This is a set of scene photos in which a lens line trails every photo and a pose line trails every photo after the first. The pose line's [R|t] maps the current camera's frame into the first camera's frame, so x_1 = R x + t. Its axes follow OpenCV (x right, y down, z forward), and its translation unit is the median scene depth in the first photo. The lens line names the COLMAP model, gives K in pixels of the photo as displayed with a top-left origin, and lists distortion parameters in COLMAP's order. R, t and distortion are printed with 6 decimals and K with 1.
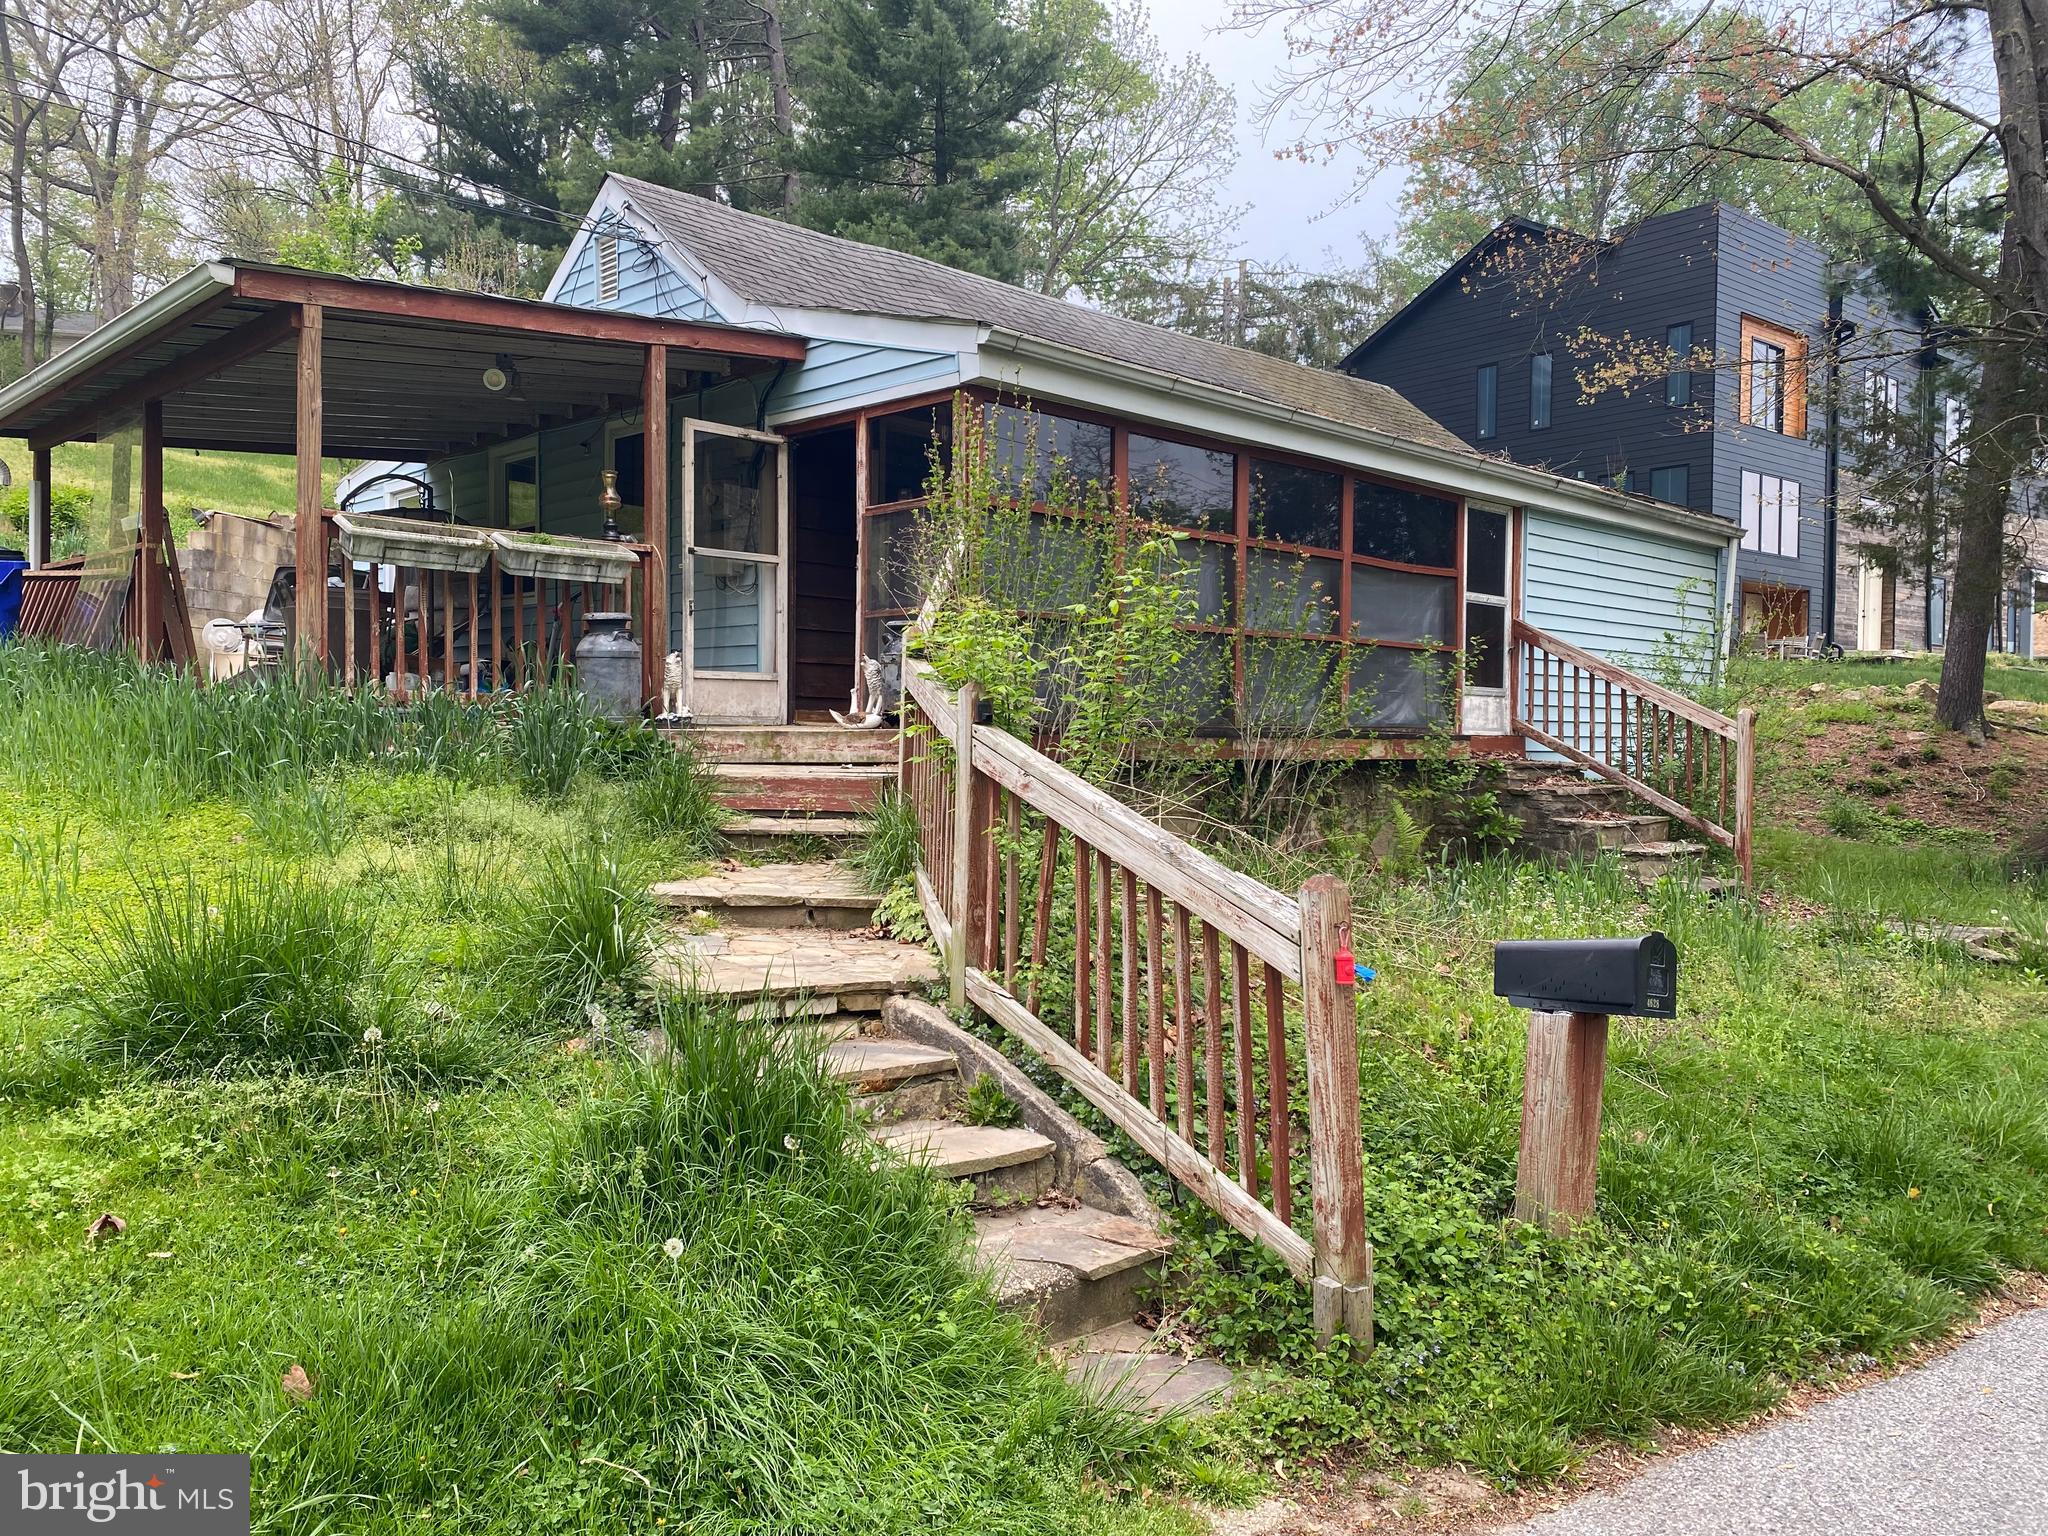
lens RADIAL K [[1554.1, 0, 998.1], [0, 1554.1, 766.7], [0, 0, 1]] dist [0.073905, -0.134134]
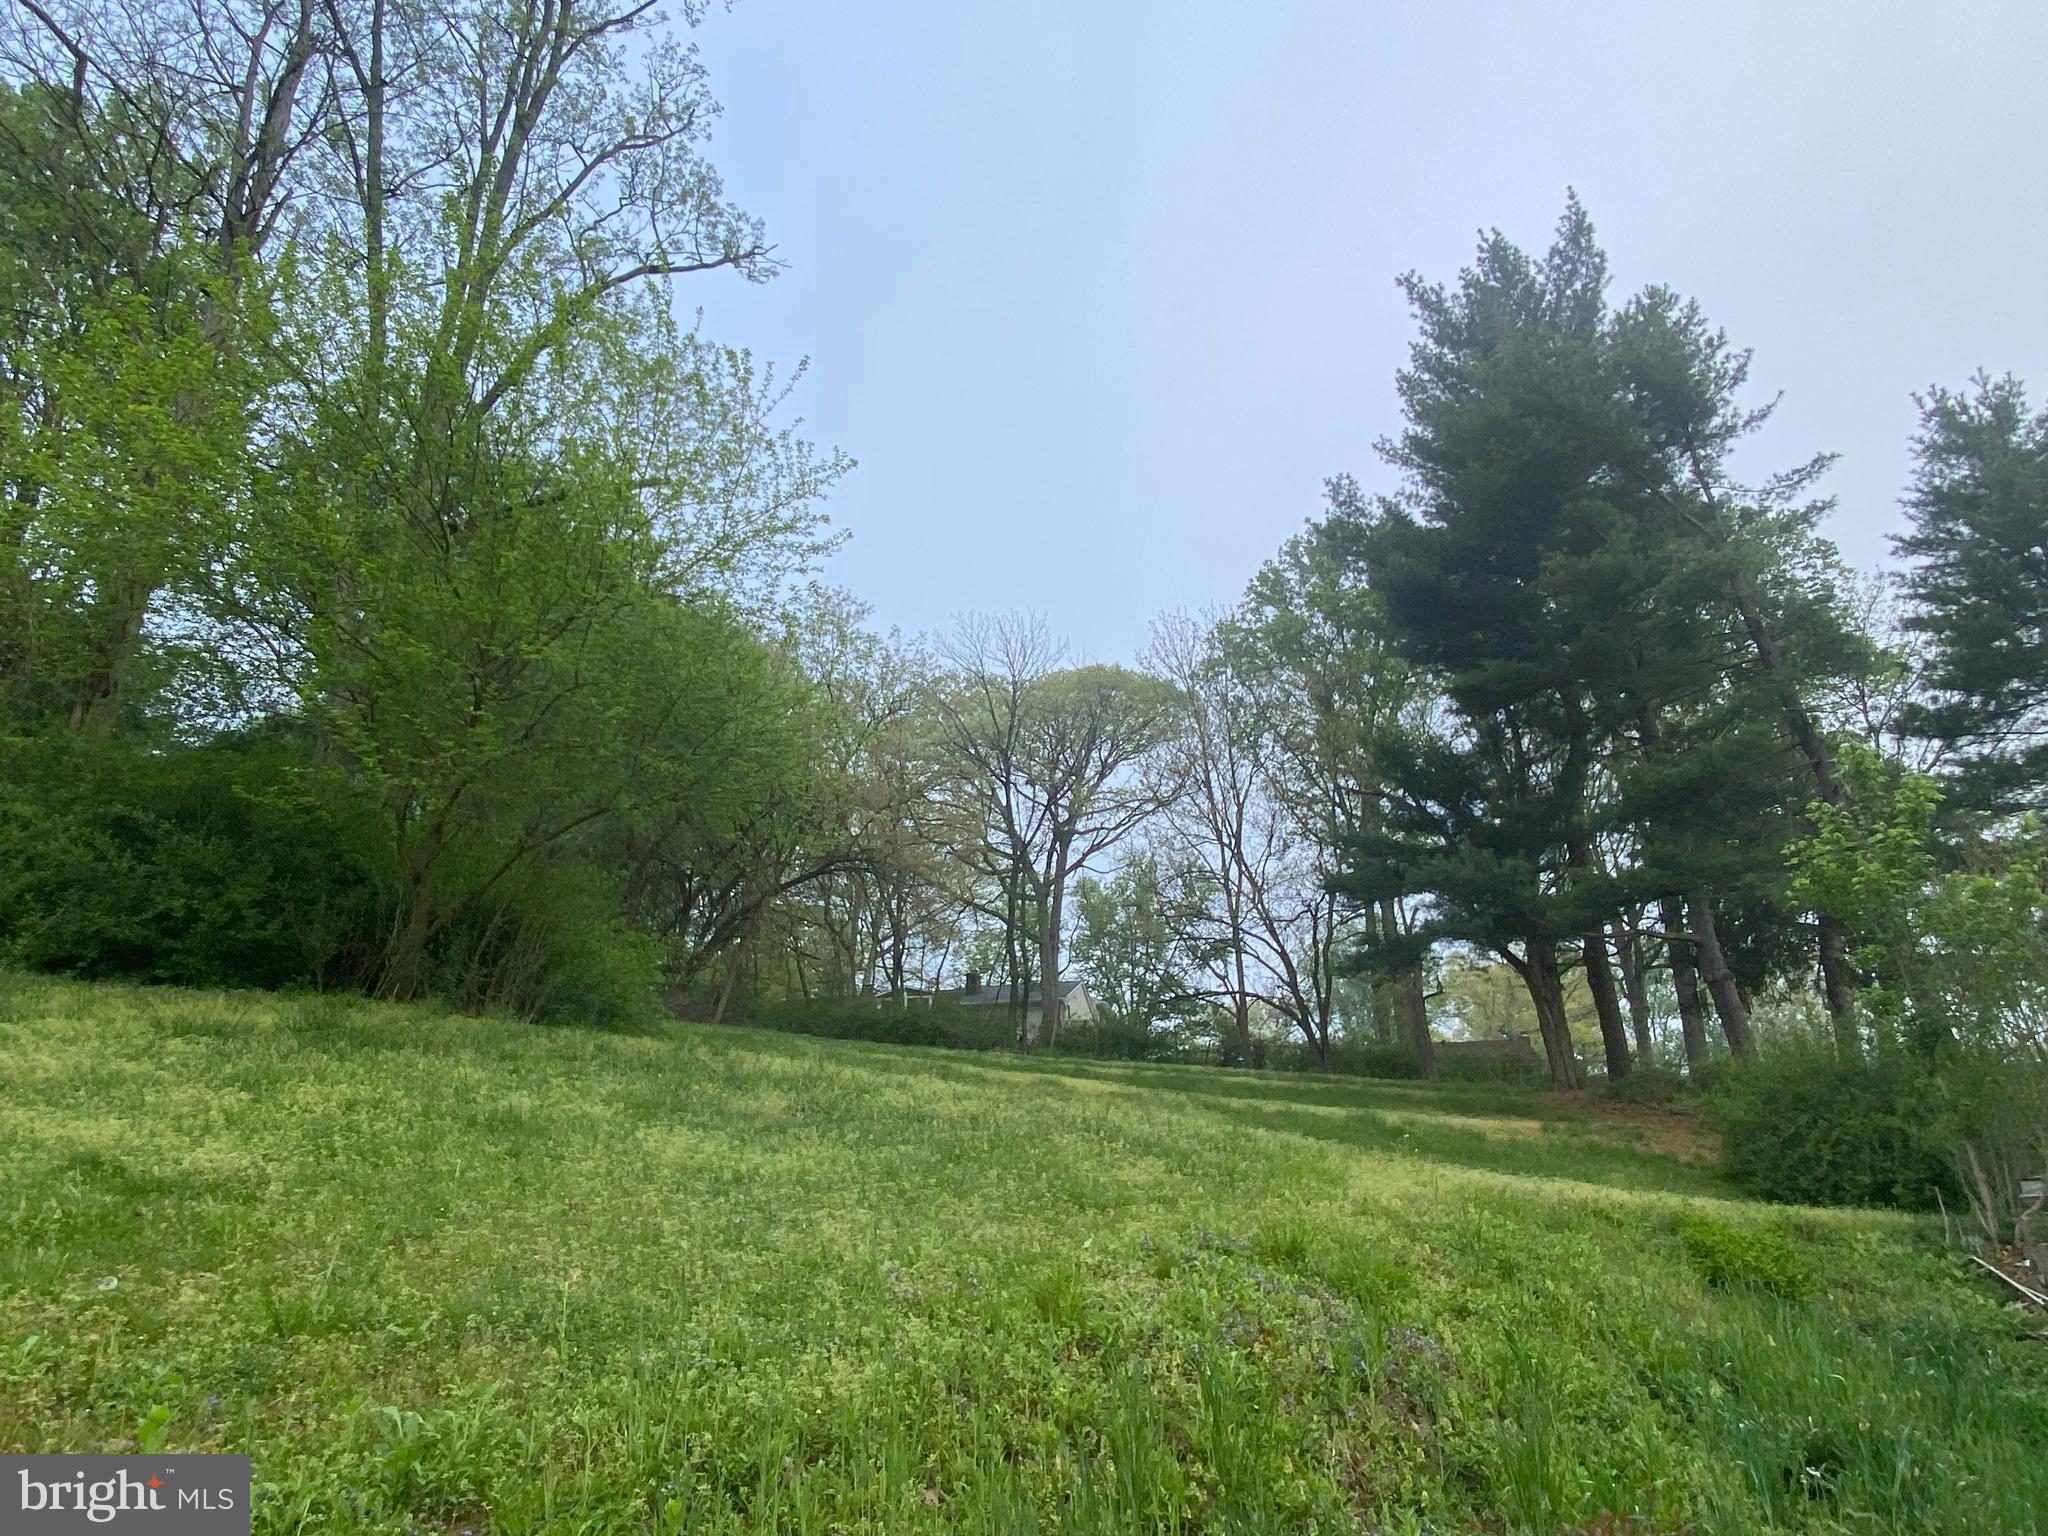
lens RADIAL K [[1195.7, 0, 1024.0], [0, 1195.7, 768.0], [0, 0, 1]] dist [0.069437, -0.055297]
pose [[0.894225, -0.195062, -0.402879, -0.894505], [0.011931, 0.910120, -0.414173, -0.202832], [0.447458, 0.365557, 0.816180, 0.506206]]
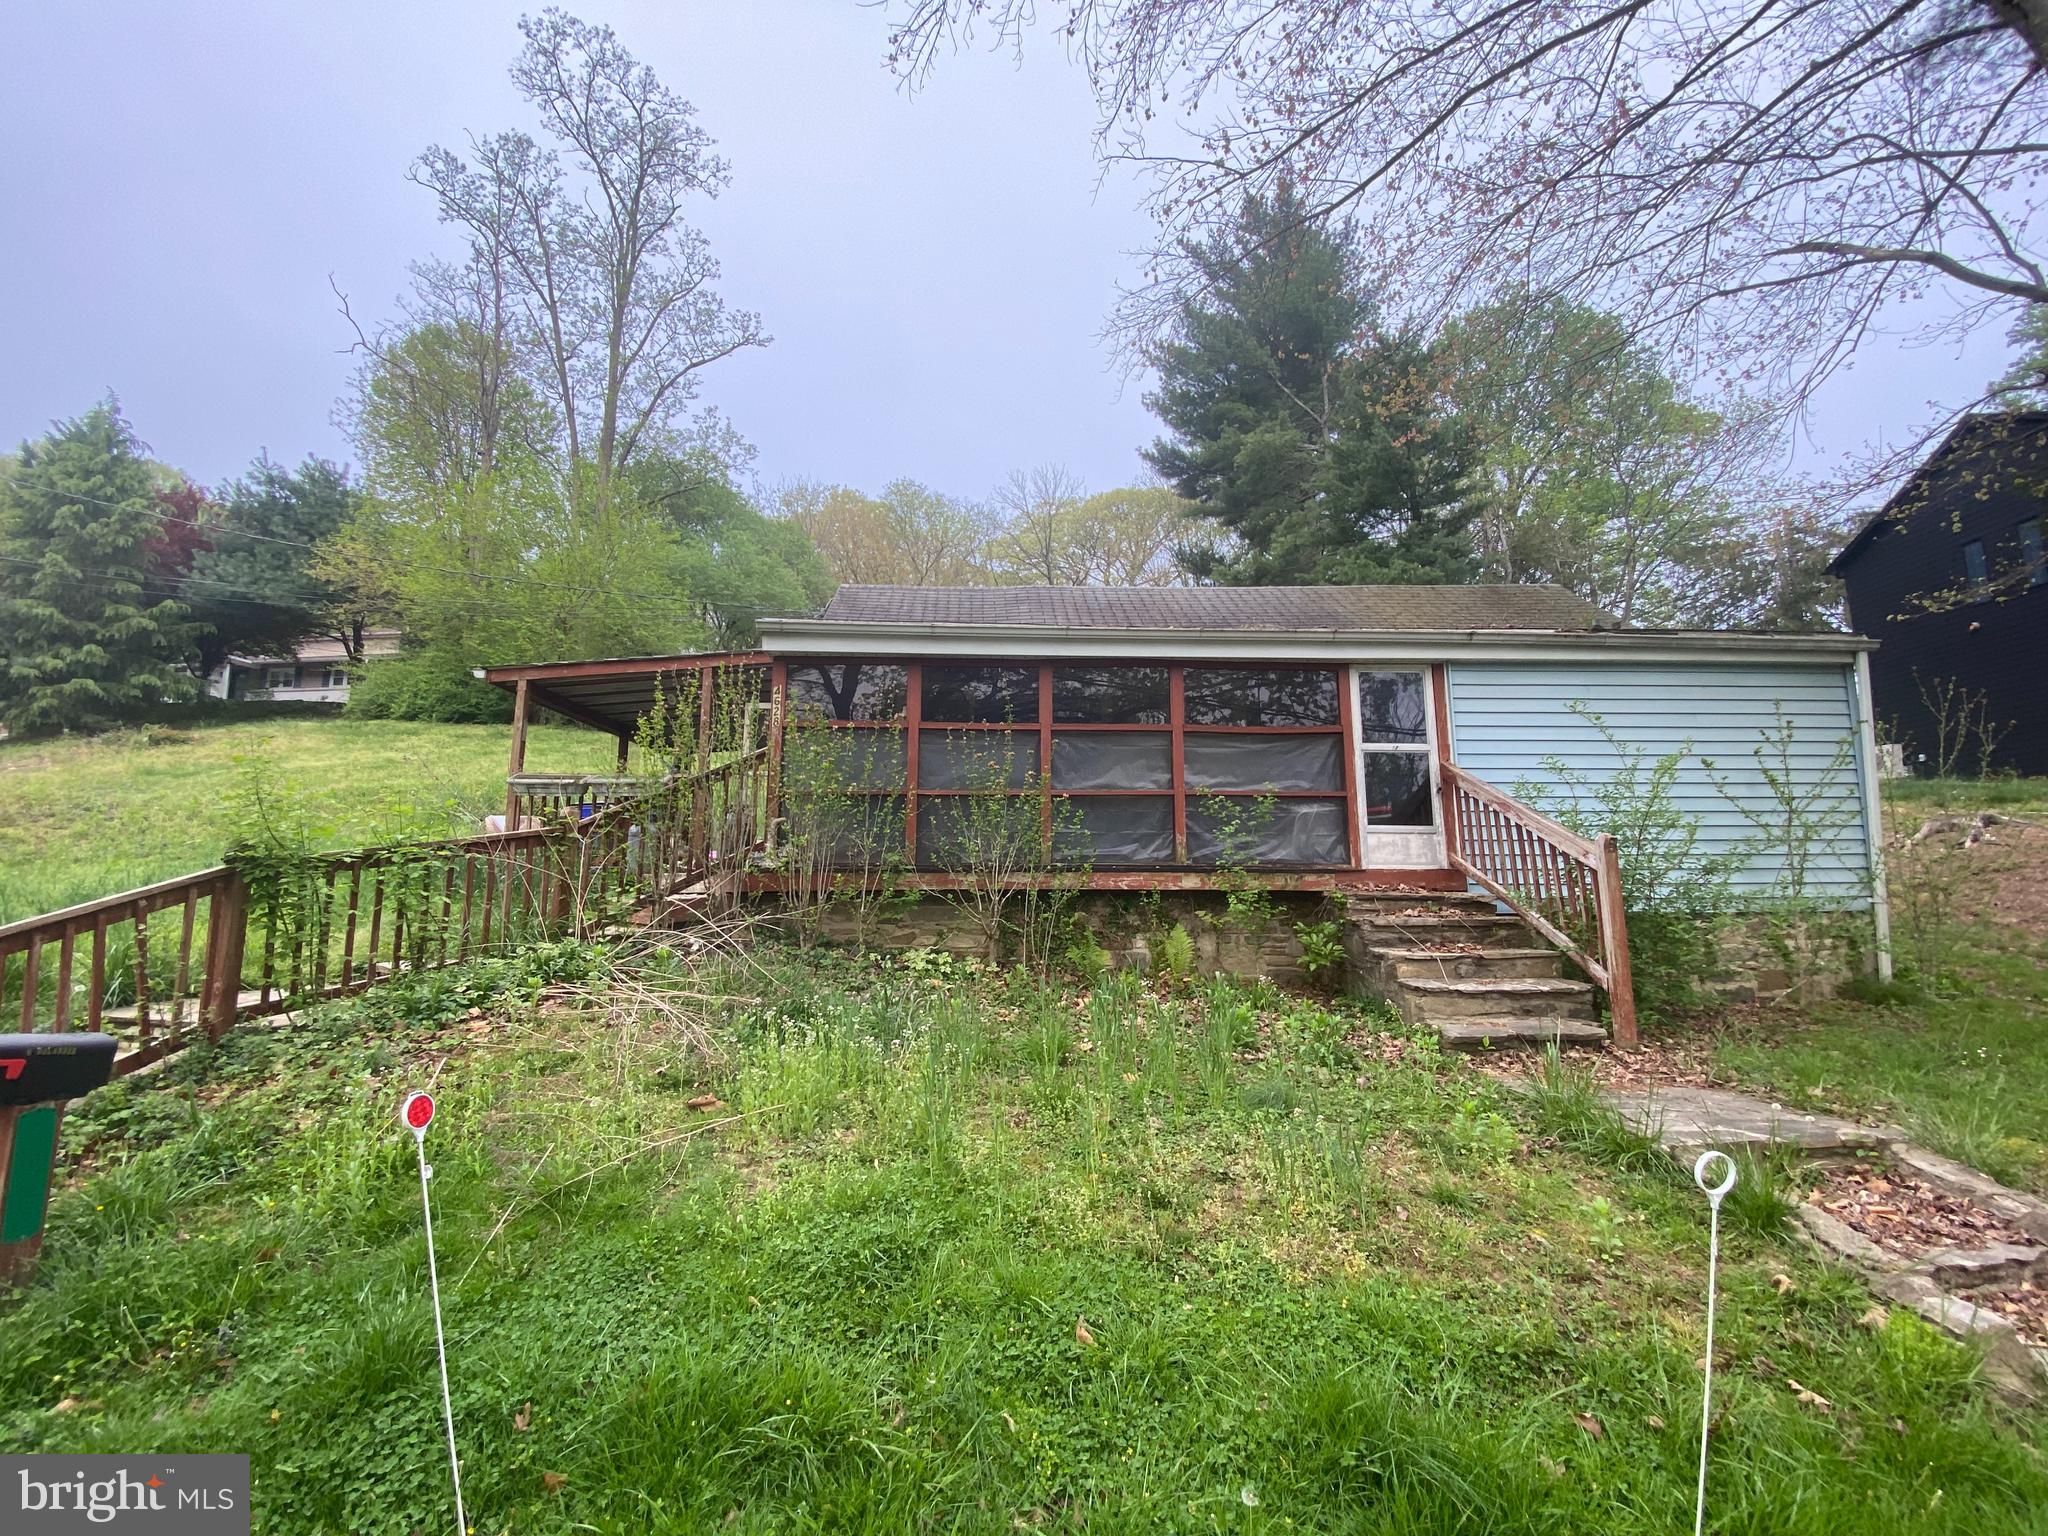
lens RADIAL K [[823.9, 0, 1031.7], [0, 823.9, 760.5], [0, 0, 1]] dist [0.010137, -0.017505]
pose [[0.750380, -0.106648, -0.652347, 0.509050], [-0.002614, 0.986412, -0.164269, 0.000528], [0.661002, 0.124969, 0.739905, 0.393034]]
